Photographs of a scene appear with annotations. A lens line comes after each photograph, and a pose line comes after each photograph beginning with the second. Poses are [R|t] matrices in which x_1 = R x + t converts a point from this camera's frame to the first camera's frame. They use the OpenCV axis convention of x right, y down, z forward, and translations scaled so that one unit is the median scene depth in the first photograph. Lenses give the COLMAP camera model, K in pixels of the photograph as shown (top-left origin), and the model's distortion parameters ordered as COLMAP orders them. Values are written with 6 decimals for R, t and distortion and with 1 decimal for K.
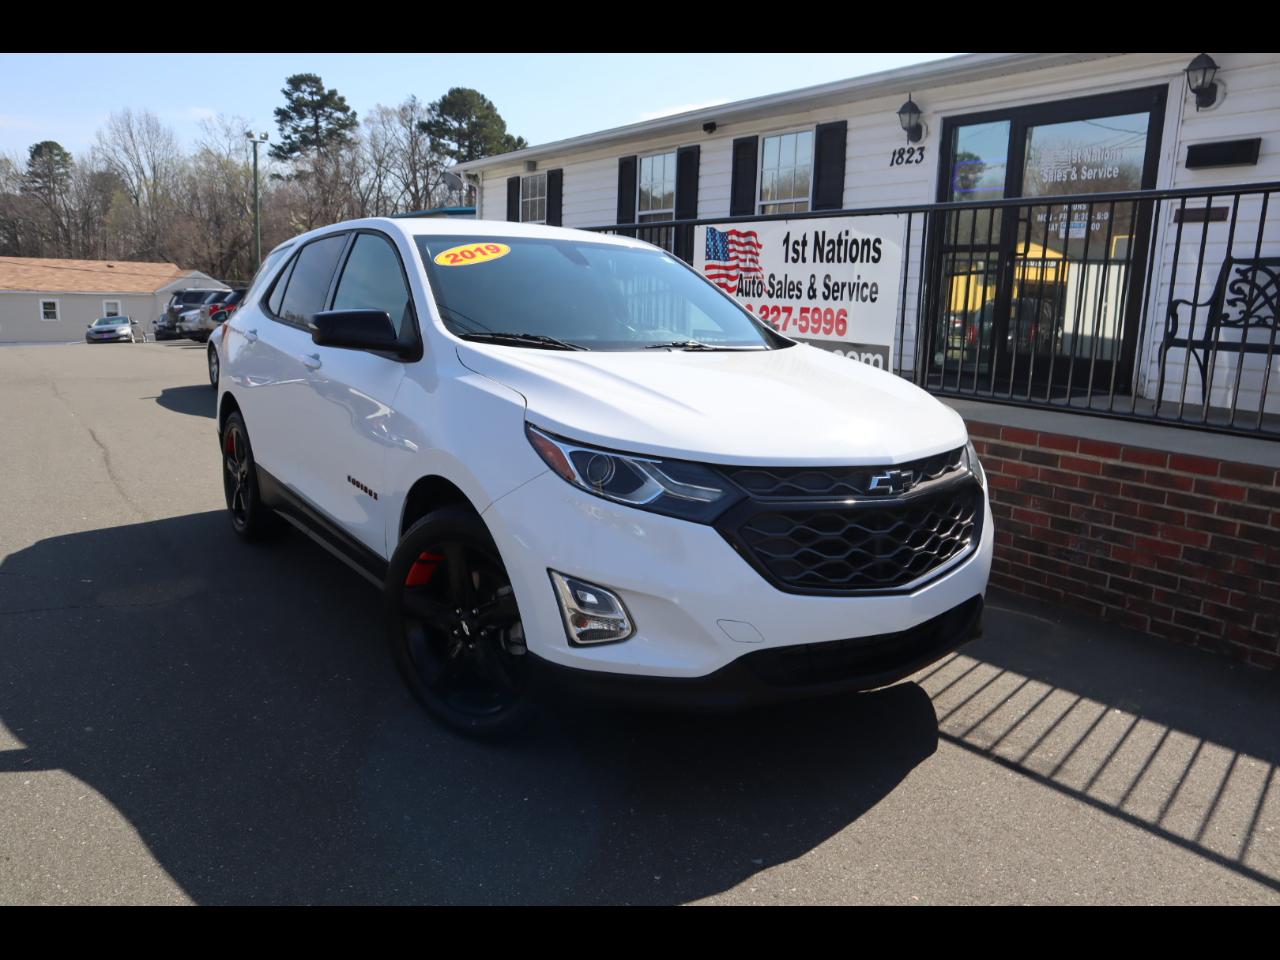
lens RADIAL K [[961.3, 0, 638.1], [0, 961.3, 476.6], [0, 0, 1]] dist [-0.142487, 0.099102]
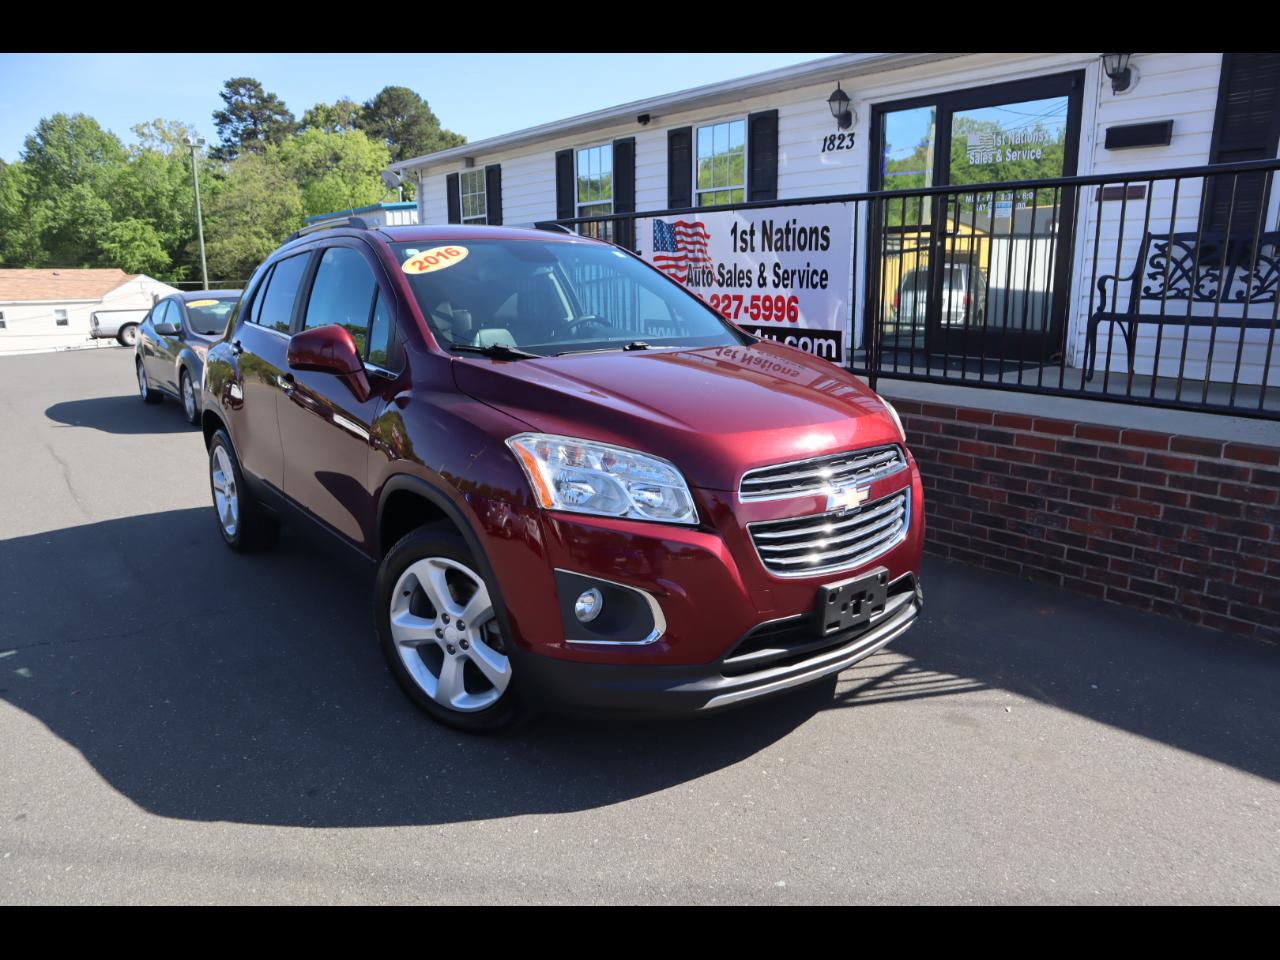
lens RADIAL K [[897.1, 0, 643.4], [0, 897.1, 485.9], [0, 0, 1]] dist [-0.152508, 0.091569]
pose [[0.996038, -0.055018, 0.069872, -0.023455], [0.051876, 0.997593, 0.046005, -0.023502], [-0.072234, -0.042198, 0.996495, 0.047252]]
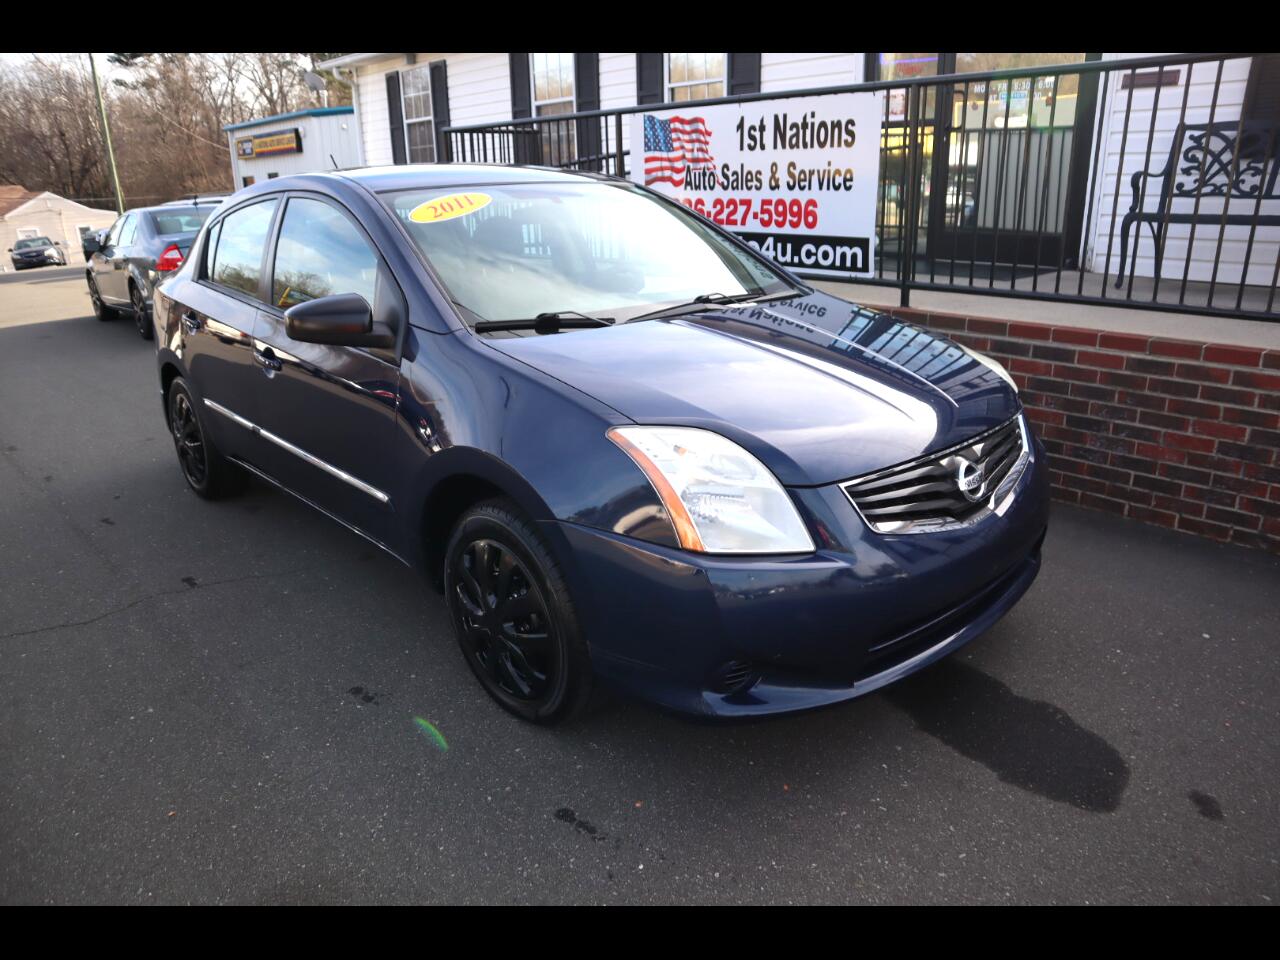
lens RADIAL K [[892.4, 0, 640.3], [0, 892.4, 482.9], [0, 0, 1]] dist [-0.126980, 0.072184]
pose [[0.987246, -0.099722, 0.124102, -0.080781], [0.080949, 0.985658, 0.148071, -0.042273], [-0.137089, -0.136137, 0.981159, 0.140267]]
